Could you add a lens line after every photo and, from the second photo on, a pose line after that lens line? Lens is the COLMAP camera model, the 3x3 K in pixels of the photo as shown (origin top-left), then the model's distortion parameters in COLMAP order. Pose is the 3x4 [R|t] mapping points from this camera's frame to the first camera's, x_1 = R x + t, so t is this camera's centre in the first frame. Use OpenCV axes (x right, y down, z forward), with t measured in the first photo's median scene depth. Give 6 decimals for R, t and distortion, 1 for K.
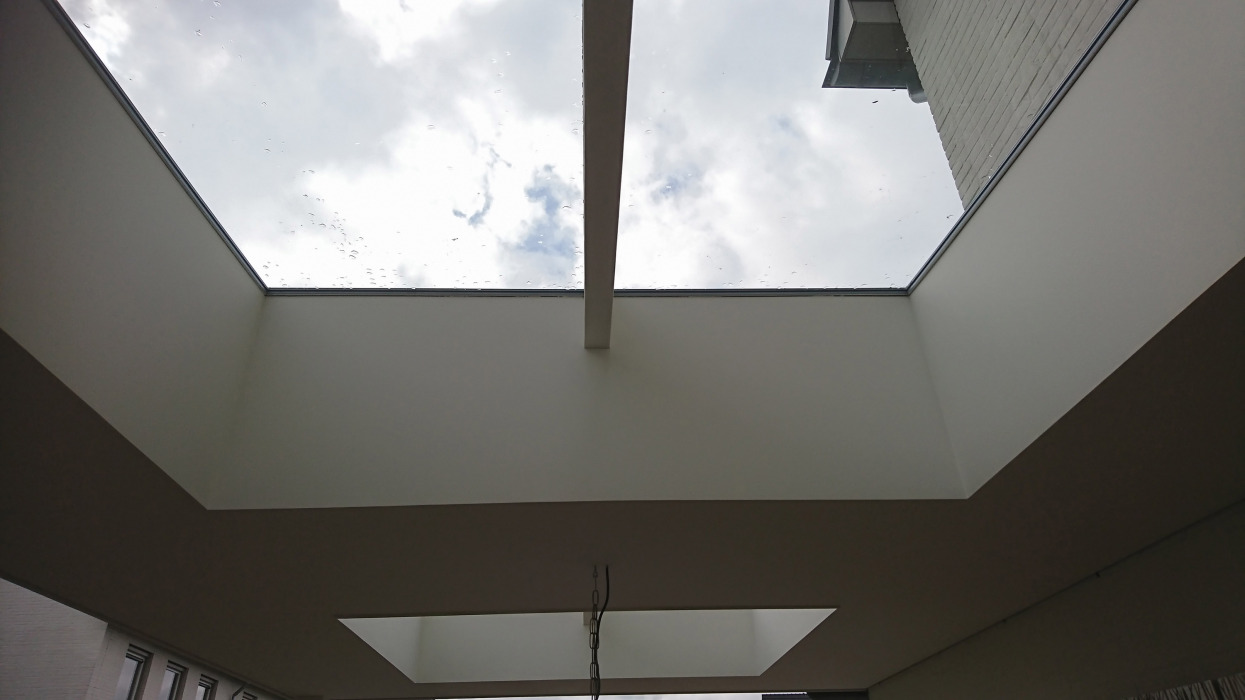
lens RADIAL K [[798.3, 0, 620.8], [0, 798.3, 343.8], [0, 0, 1]] dist [-0.007428, -0.002397]
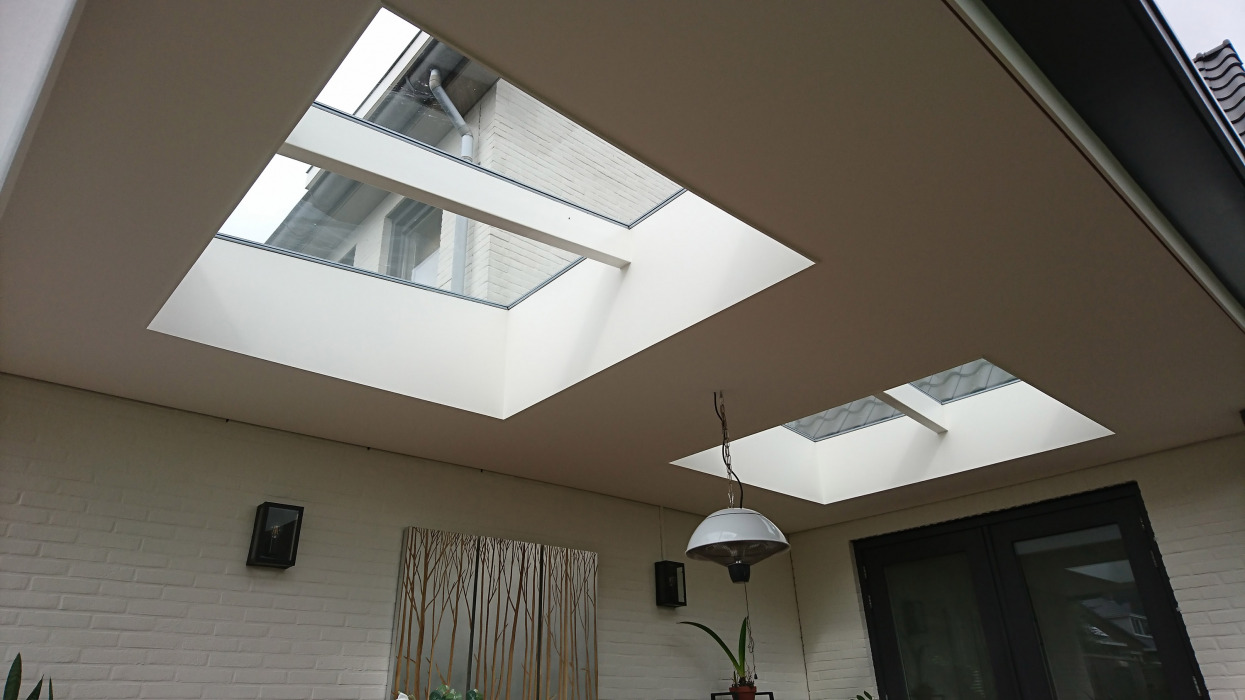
lens RADIAL K [[770.0, 0, 623.3], [0, 770.0, 343.2], [0, 0, 1]] dist [0.013480, -0.002924]
pose [[-0.605850, 0.415839, 0.678251, -0.685066], [-0.377395, 0.600284, -0.705146, 0.983847], [-0.700371, -0.683182, -0.206747, 1.093217]]
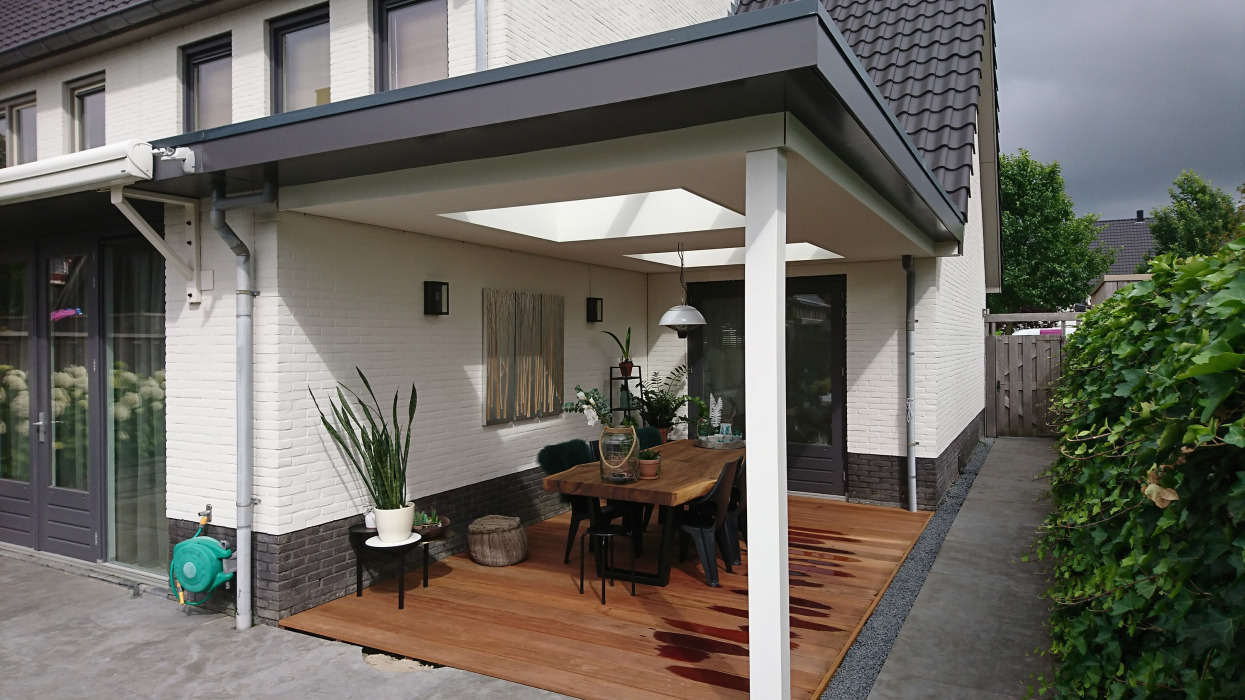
lens RADIAL K [[770.0, 0, 623.3], [0, 770.0, 343.2], [0, 0, 1]] dist [0.013480, -0.002924]
pose [[-0.840279, 0.058217, 0.539020, -0.970979], [-0.249268, 0.841416, -0.479462, 1.470084], [-0.481453, -0.537242, -0.692512, 2.080951]]
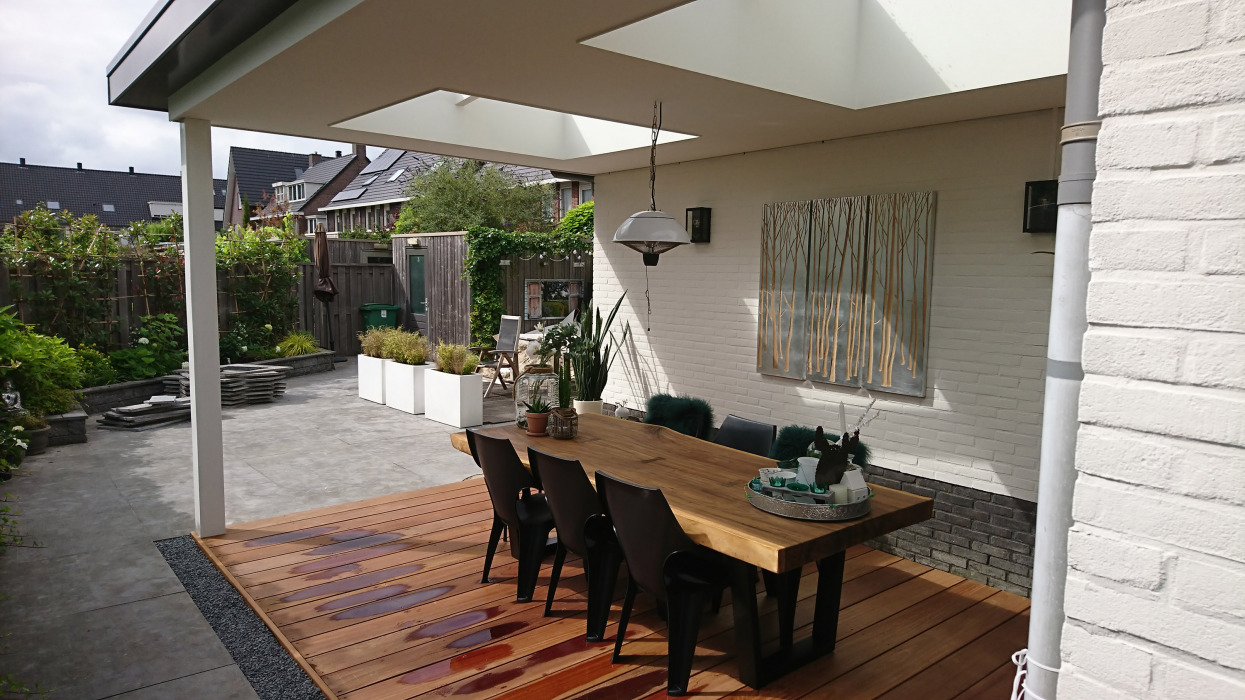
lens RADIAL K [[770.0, 0, 623.3], [0, 770.0, 343.2], [0, 0, 1]] dist [0.013480, -0.002924]
pose [[0.804138, 0.008538, 0.594382, -0.791821], [-0.366652, 0.794164, 0.484634, -0.048375], [-0.467899, -0.607644, 0.641748, -0.262611]]
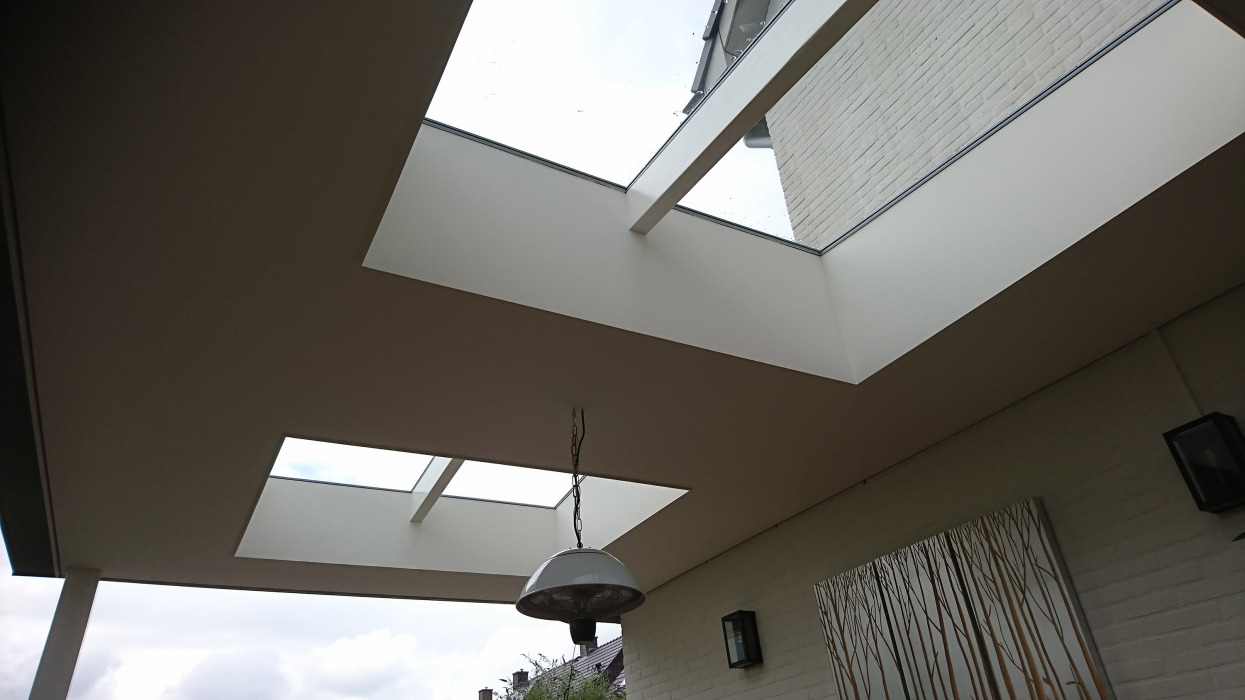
lens RADIAL K [[770.0, 0, 623.3], [0, 770.0, 343.2], [0, 0, 1]] dist [0.013480, -0.002924]
pose [[0.907173, 0.194758, 0.372970, -0.327499], [-0.189538, 0.980547, -0.051011, 0.167140], [-0.375650, -0.024416, 0.926440, -0.124494]]
